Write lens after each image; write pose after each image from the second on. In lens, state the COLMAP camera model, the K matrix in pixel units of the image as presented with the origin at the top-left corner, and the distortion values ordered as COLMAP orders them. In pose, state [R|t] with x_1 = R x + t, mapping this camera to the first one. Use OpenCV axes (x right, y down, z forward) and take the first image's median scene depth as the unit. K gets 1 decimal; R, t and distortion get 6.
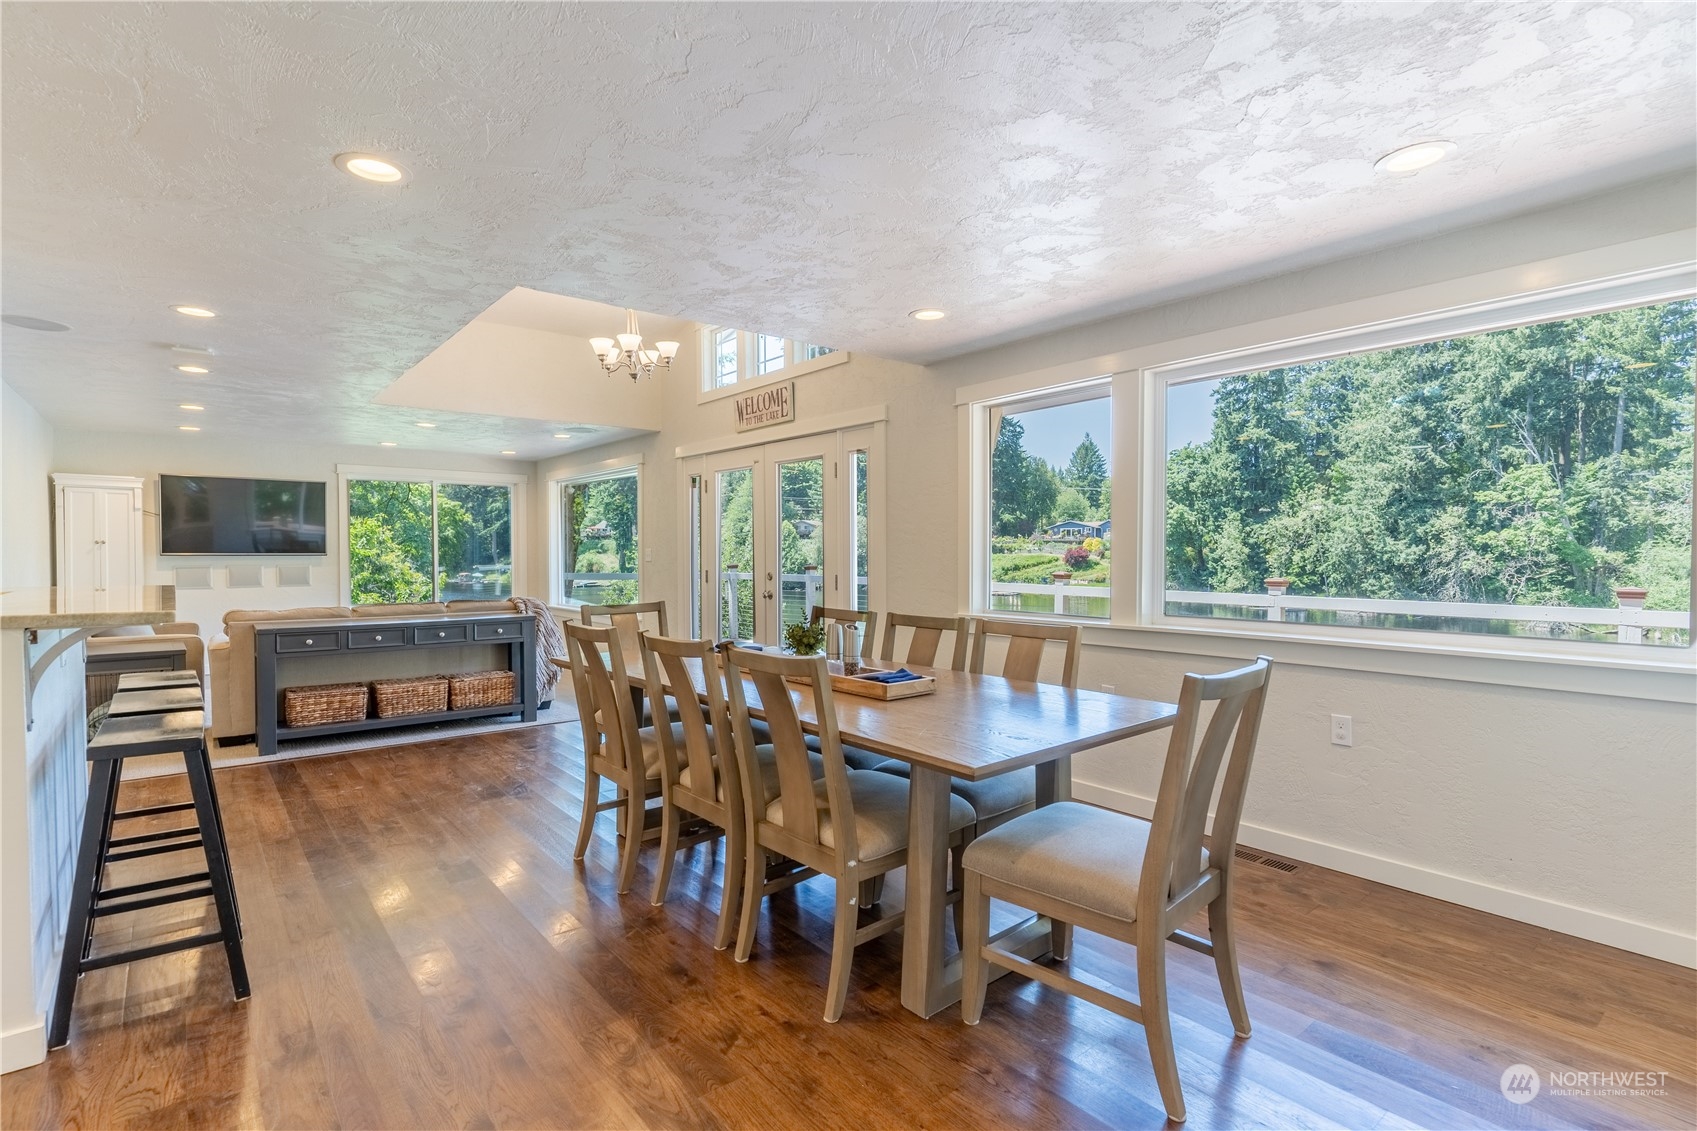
lens RADIAL K [[807.2, 0, 842.7], [0, 807.2, 573.2], [0, 0, 1]] dist [0.004726, -0.002348]
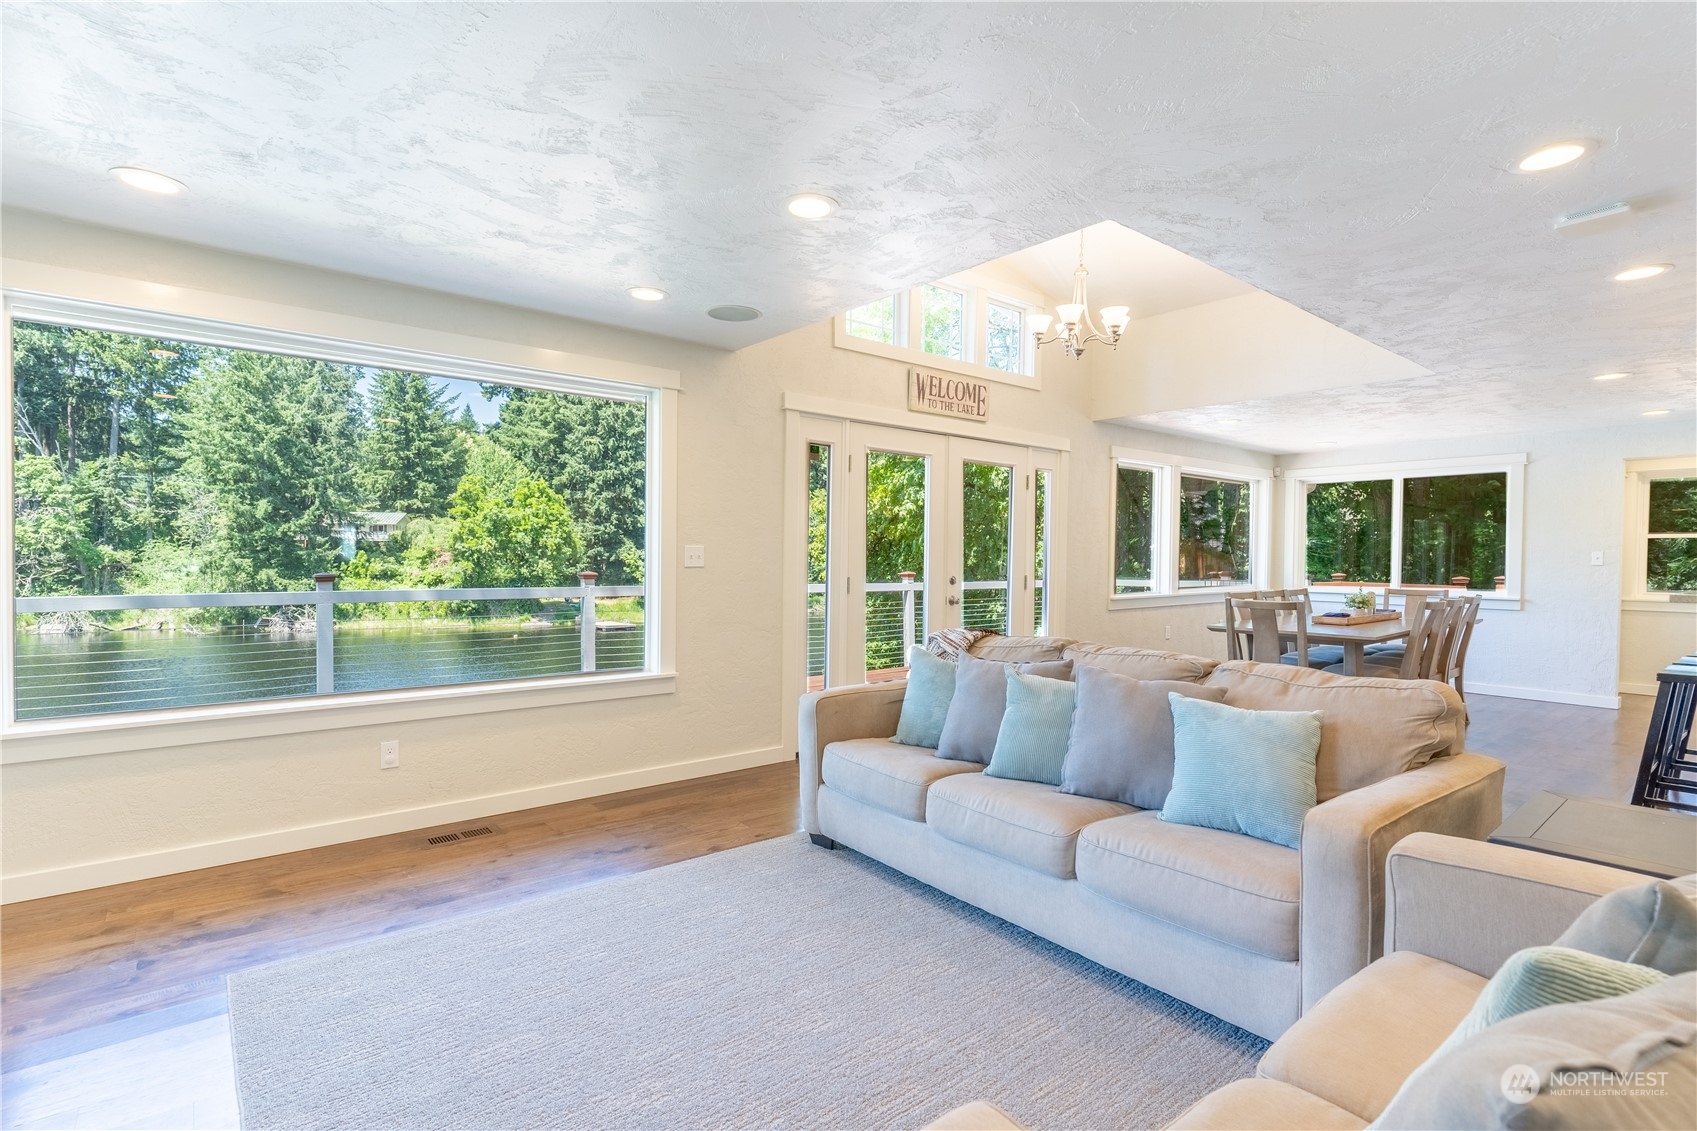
lens RADIAL K [[807.2, 0, 835.8], [0, 807.2, 572.8], [0, 0, 1]] dist [0.004726, -0.002348]
pose [[0.008250, -0.021345, 0.999738, -0.071024], [0.019646, 0.999583, 0.021179, -0.001885], [-0.999773, 0.019466, 0.008666, 0.078935]]
